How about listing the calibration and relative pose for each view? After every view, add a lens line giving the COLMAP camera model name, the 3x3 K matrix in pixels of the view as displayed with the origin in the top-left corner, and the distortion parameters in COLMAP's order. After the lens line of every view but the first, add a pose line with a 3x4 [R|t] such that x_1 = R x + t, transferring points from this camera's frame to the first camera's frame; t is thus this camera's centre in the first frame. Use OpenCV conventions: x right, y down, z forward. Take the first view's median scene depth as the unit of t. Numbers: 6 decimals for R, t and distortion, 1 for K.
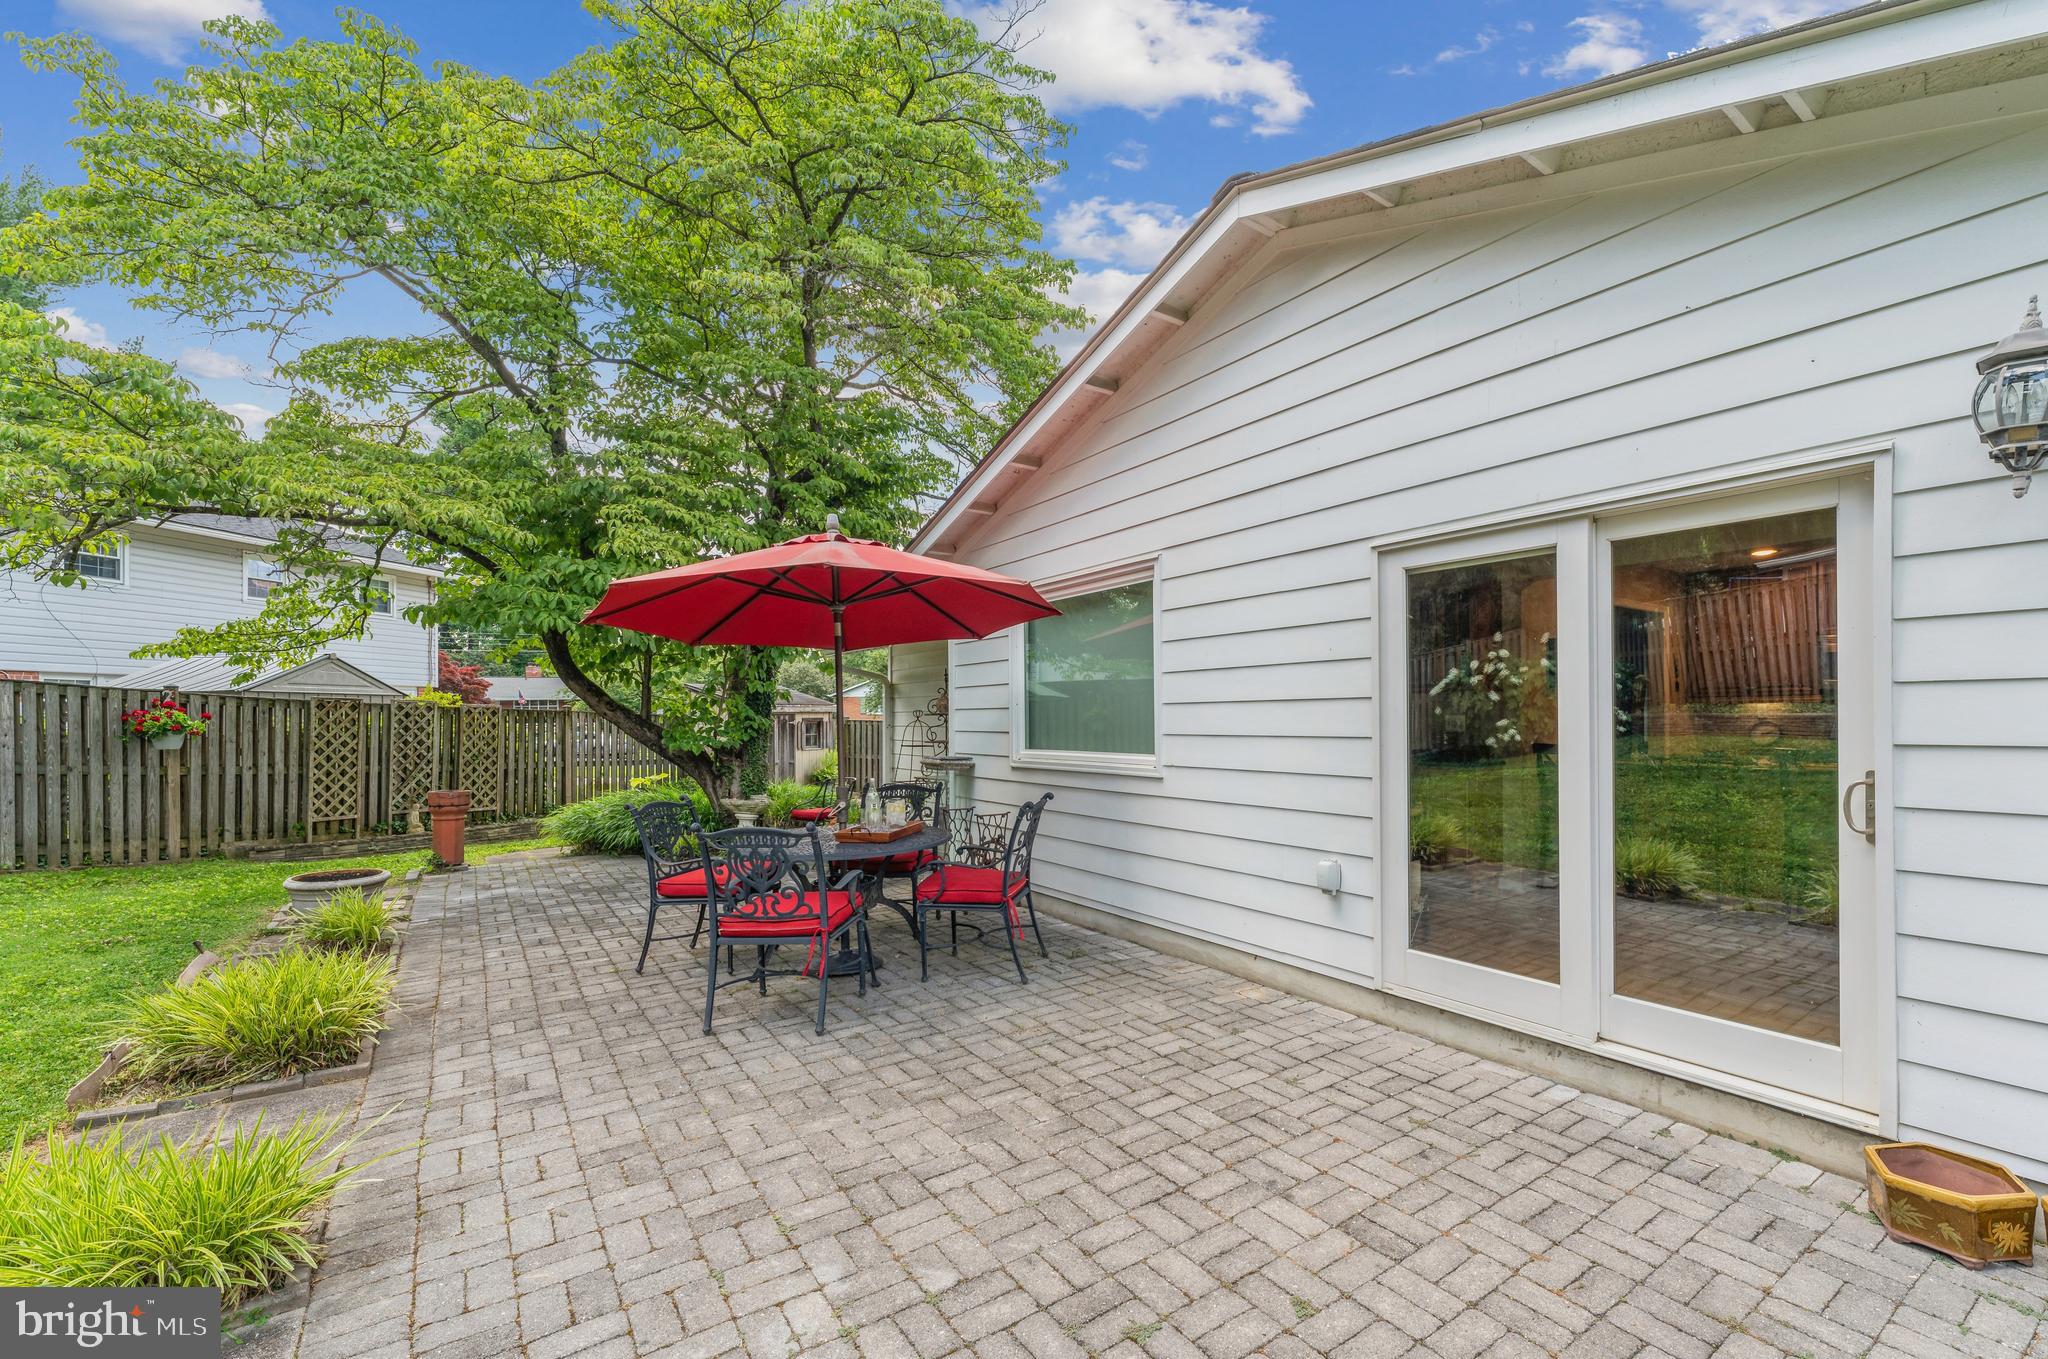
lens RADIAL K [[883.1, 0, 1103.5], [0, 883.1, 716.5], [0, 0, 1]] dist [0.005129, 0.000059]
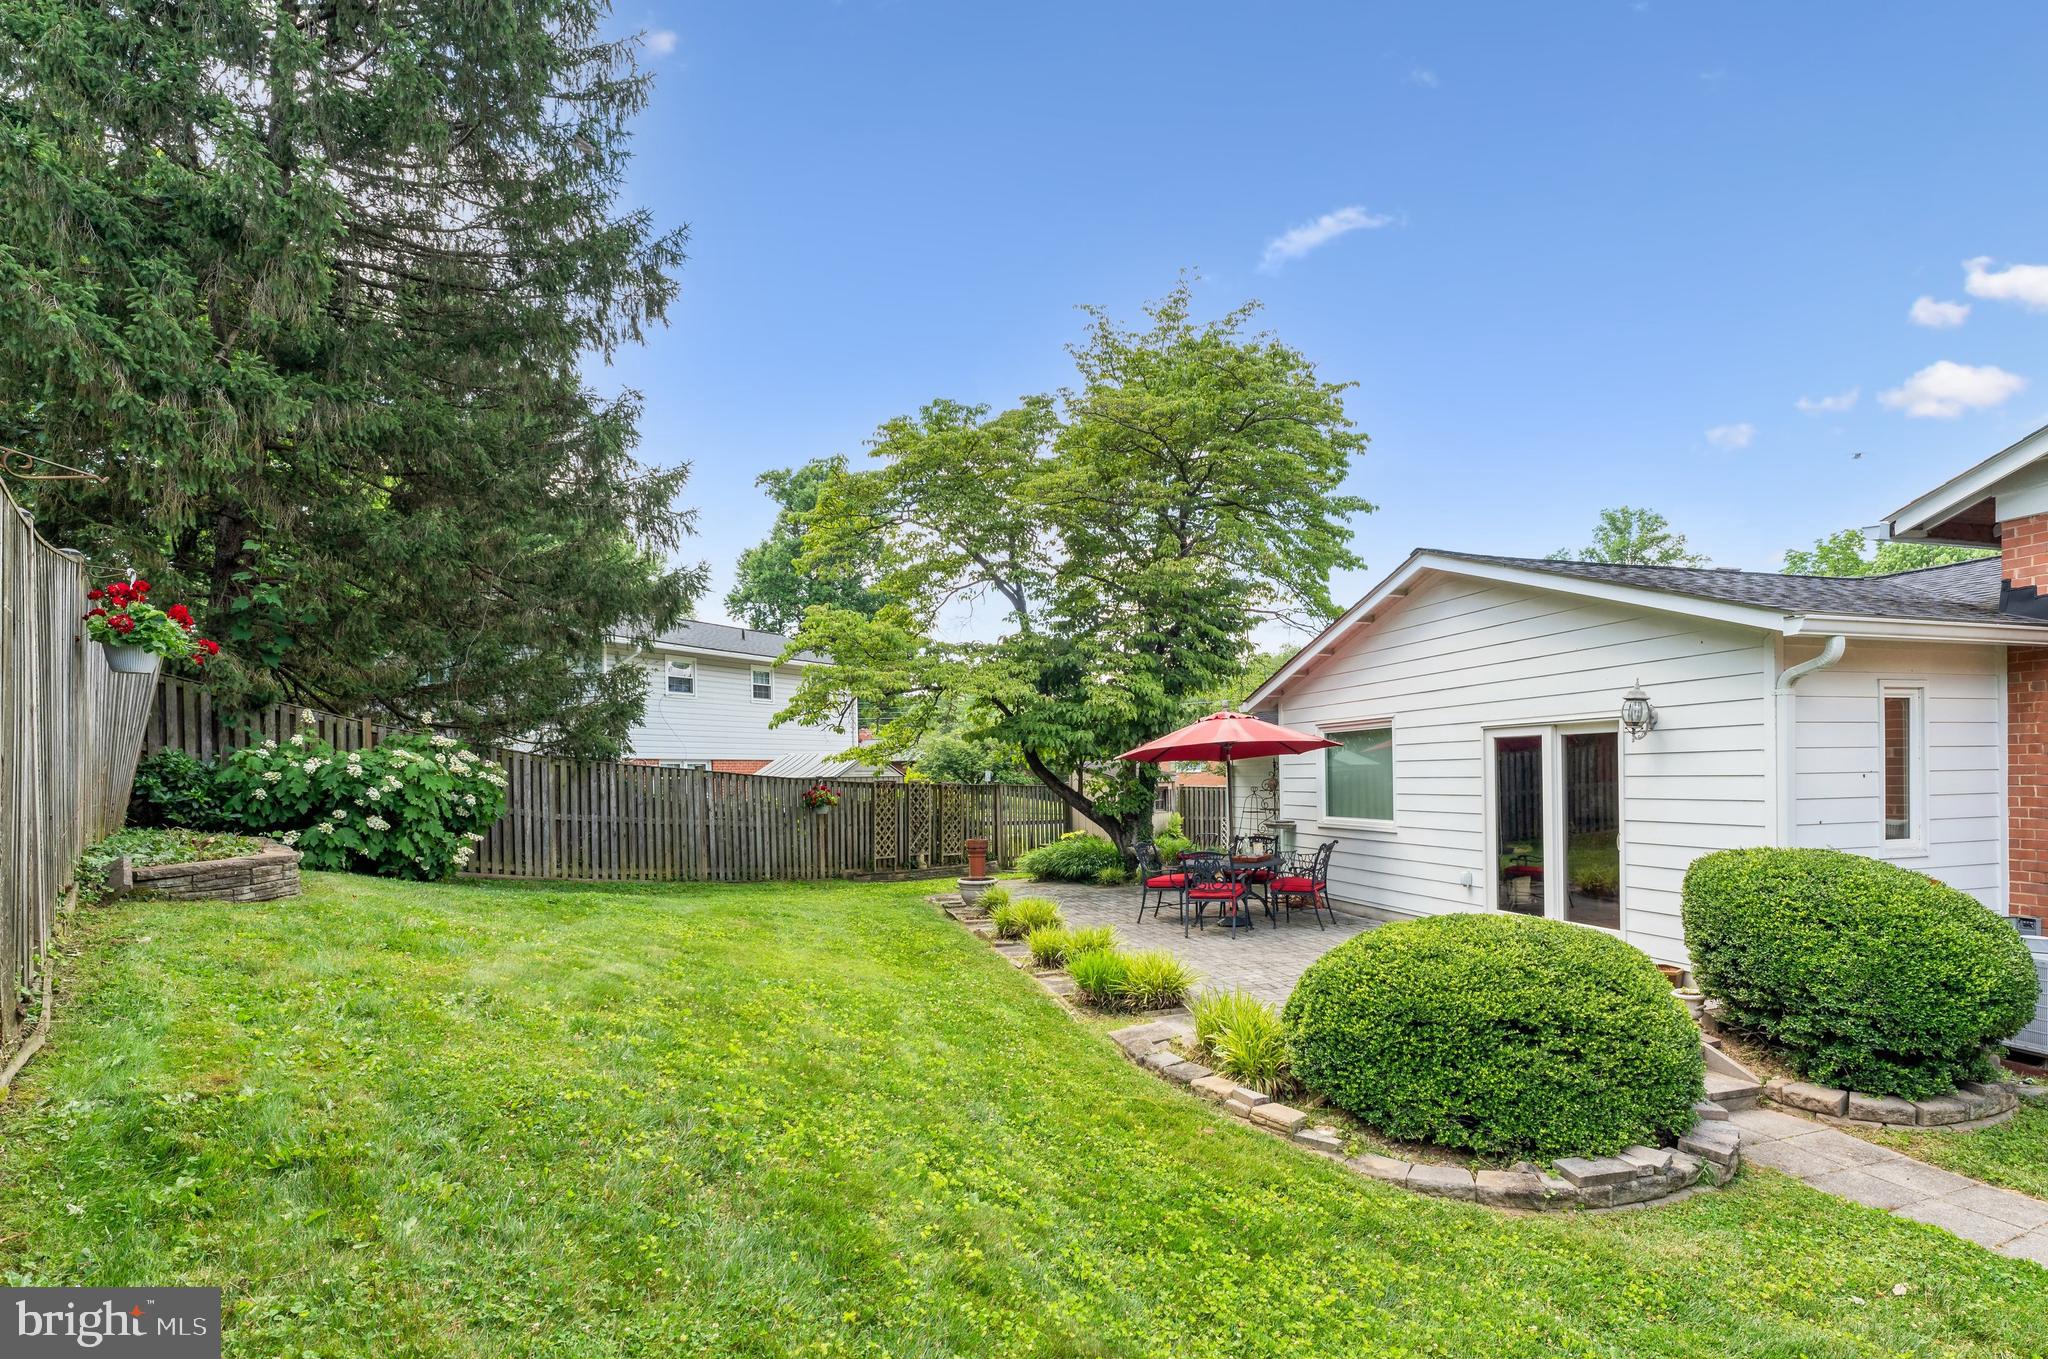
lens RADIAL K [[1056.4, 0, 1115.6], [0, 1056.4, 782.9], [0, 0, 1]] dist [-0.000226, 0.000234]
pose [[0.953344, -0.007141, -0.301800, 0.170113], [0.011609, 0.999848, 0.013014, -0.071617], [0.301662, -0.015910, 0.953282, -1.294749]]
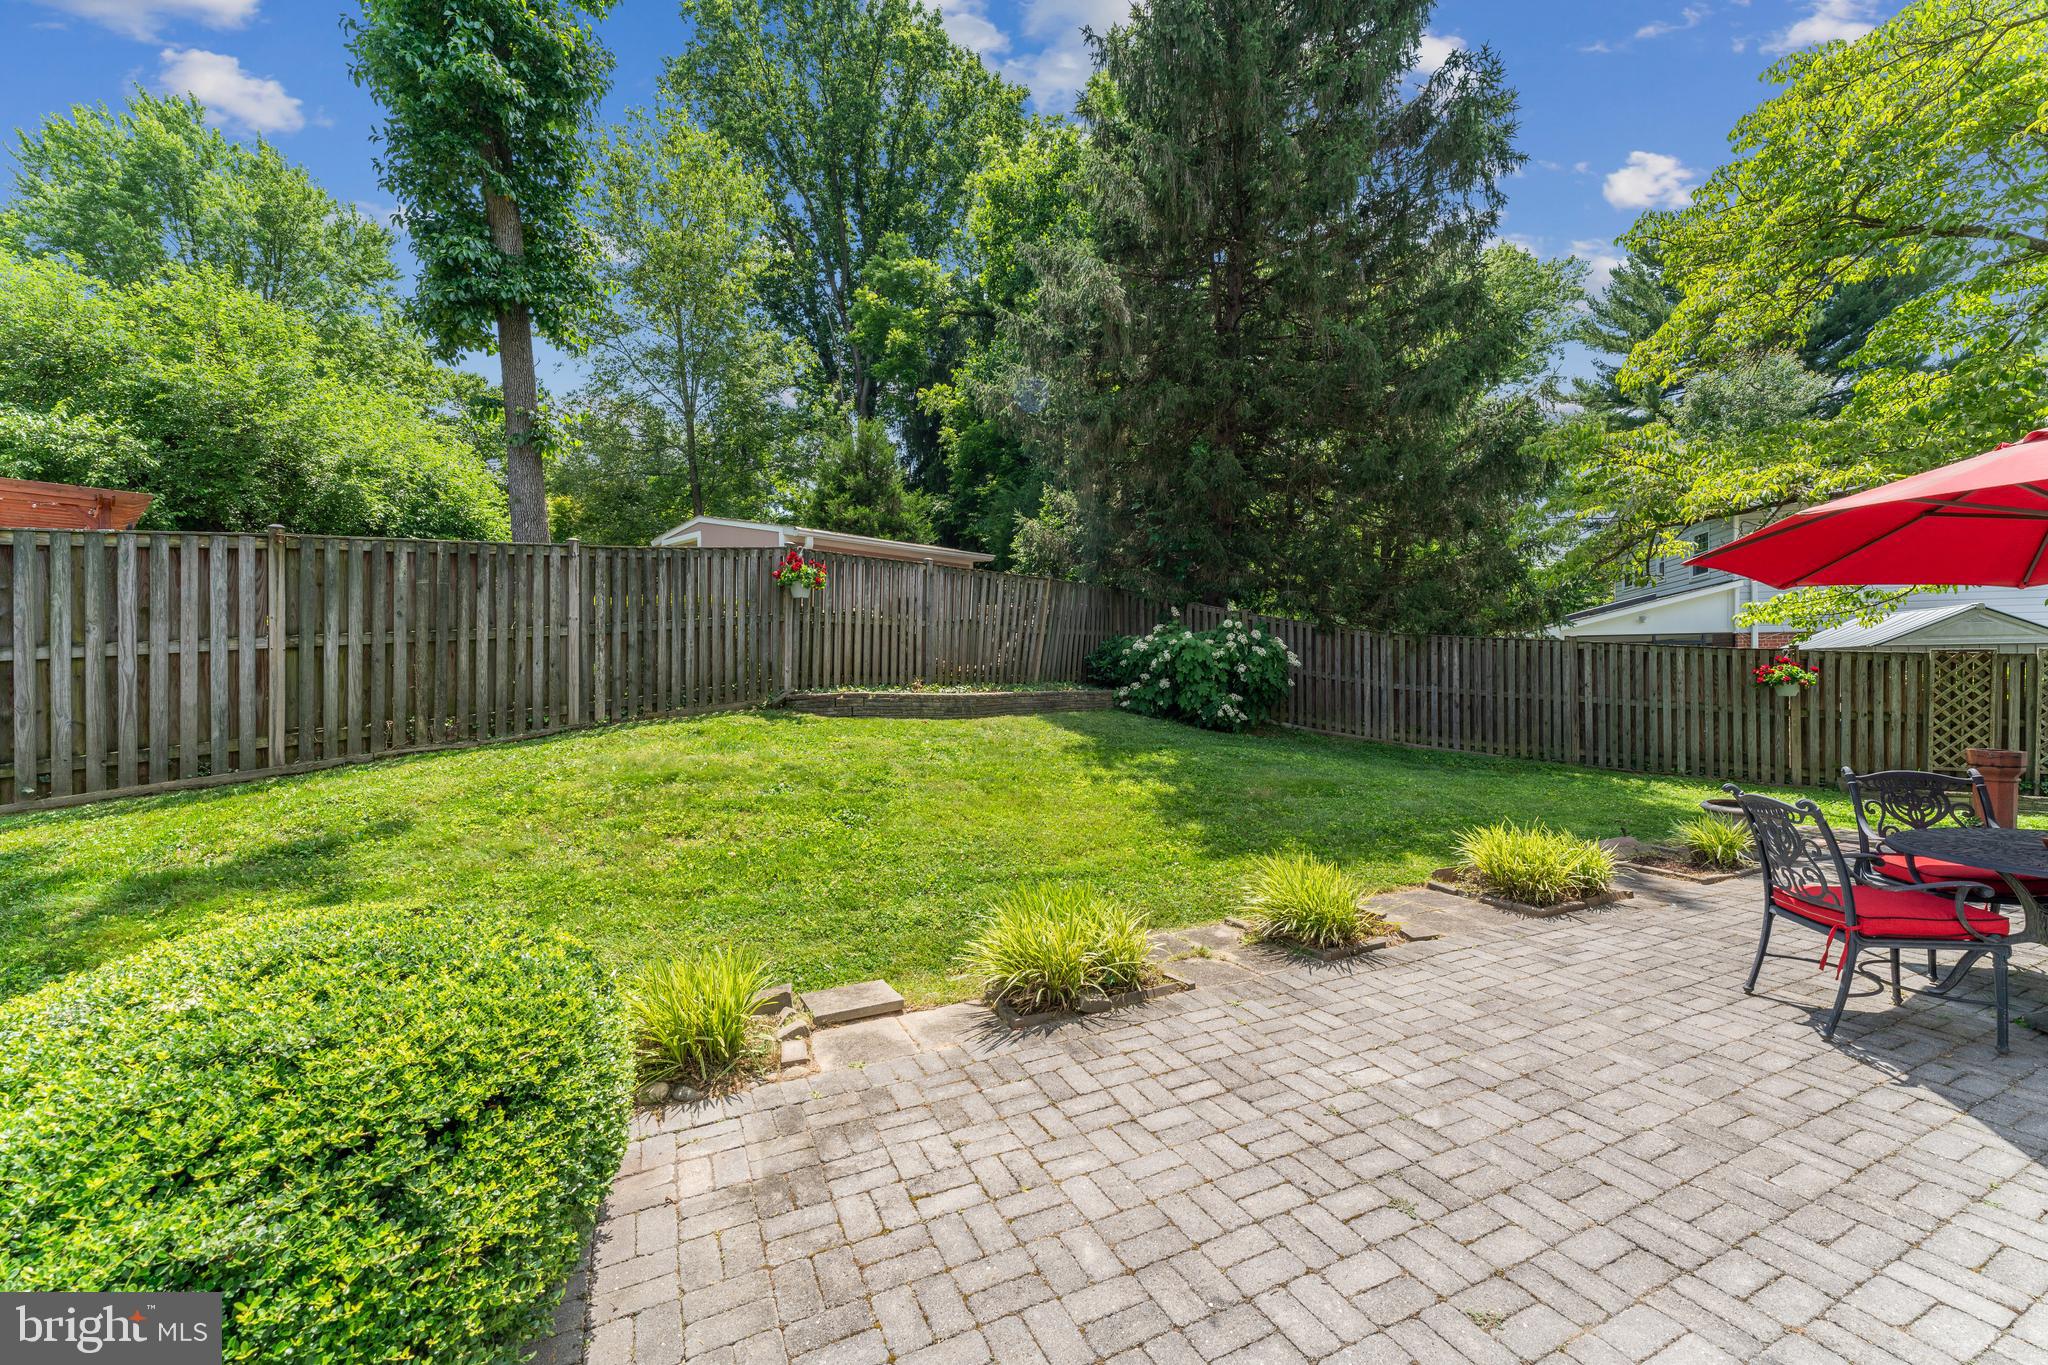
lens RADIAL K [[818.2, 0, 1032.3], [0, 818.2, 671.3], [0, 0, 1]] dist [0.000880, 0.000763]
pose [[-0.181978, -0.001813, -0.983301, 0.464177], [0.013851, 0.999894, -0.004407, -0.013527], [0.983205, -0.014422, -0.181934, 0.269643]]
